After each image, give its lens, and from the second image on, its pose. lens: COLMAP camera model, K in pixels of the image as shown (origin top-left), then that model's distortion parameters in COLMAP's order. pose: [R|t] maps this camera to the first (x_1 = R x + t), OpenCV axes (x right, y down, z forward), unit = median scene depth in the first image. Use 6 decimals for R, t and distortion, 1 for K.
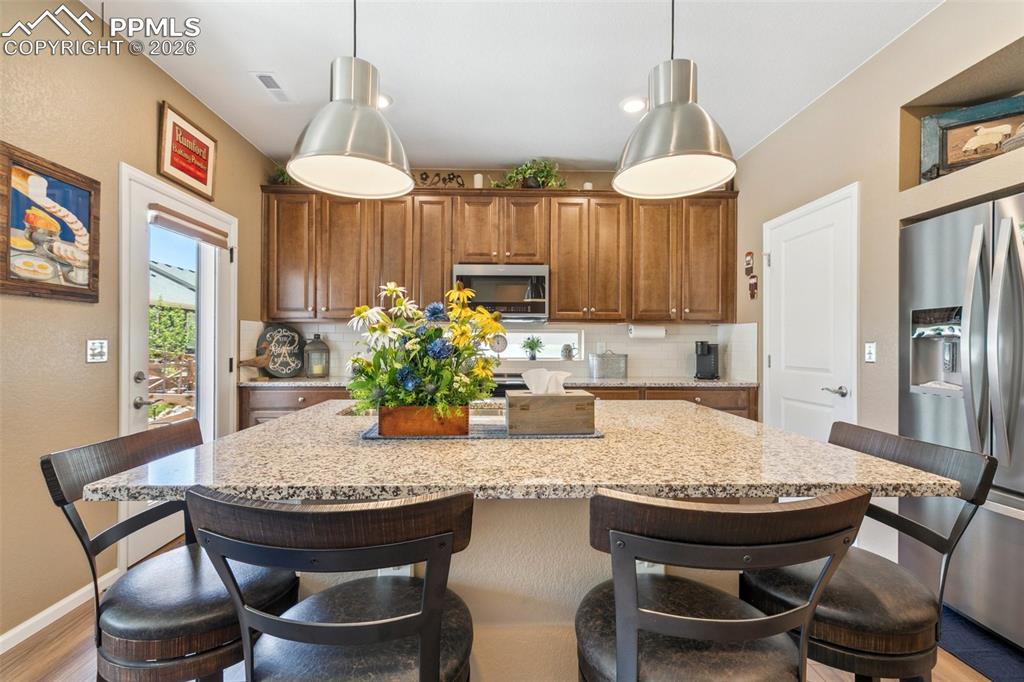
lens RADIAL K [[451.9, 0, 512.0], [0, 451.9, 341.0], [0, 0, 1]] dist [0.012366, -0.000020]
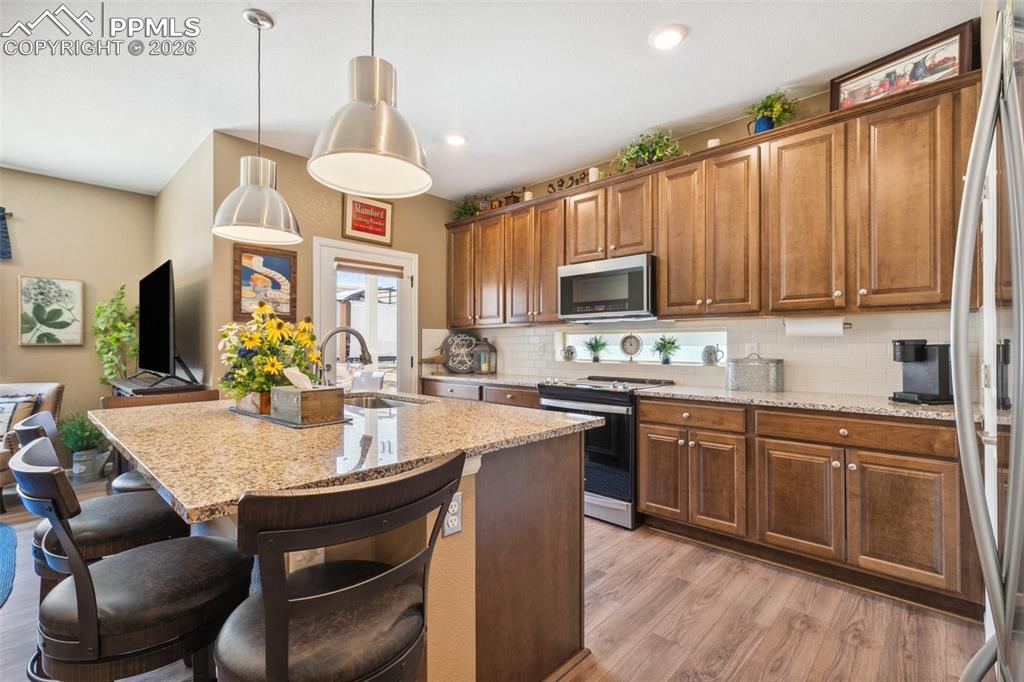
lens RADIAL K [[455.3, 0, 524.2], [0, 455.3, 341.9], [0, 0, 1]] dist [-0.002830, -0.000053]
pose [[0.715642, -0.010290, -0.698391, 0.506199], [0.008899, 0.999945, -0.005614, 0.002501], [0.698410, -0.002197, 0.715694, 0.218482]]
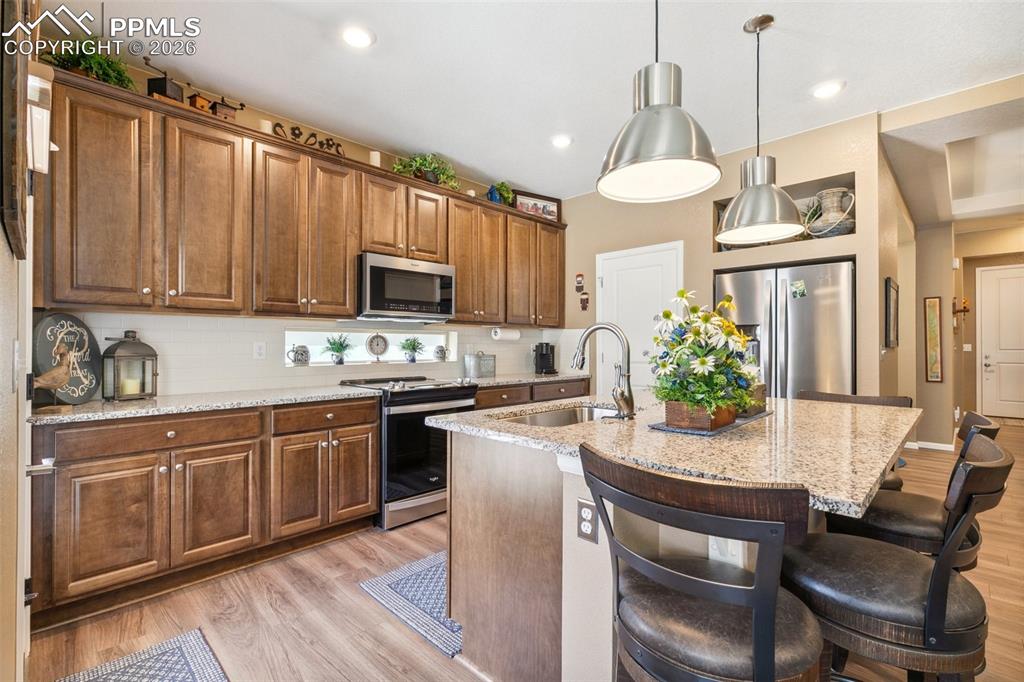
lens RADIAL K [[451.9, 0, 512.0], [0, 451.9, 341.0], [0, 0, 1]] dist [0.012366, -0.000020]
pose [[0.731024, 0.003838, 0.682341, -0.495239], [-0.002672, 0.999993, -0.002762, -0.000926], [-0.682347, 0.000196, 0.731028, 0.186520]]
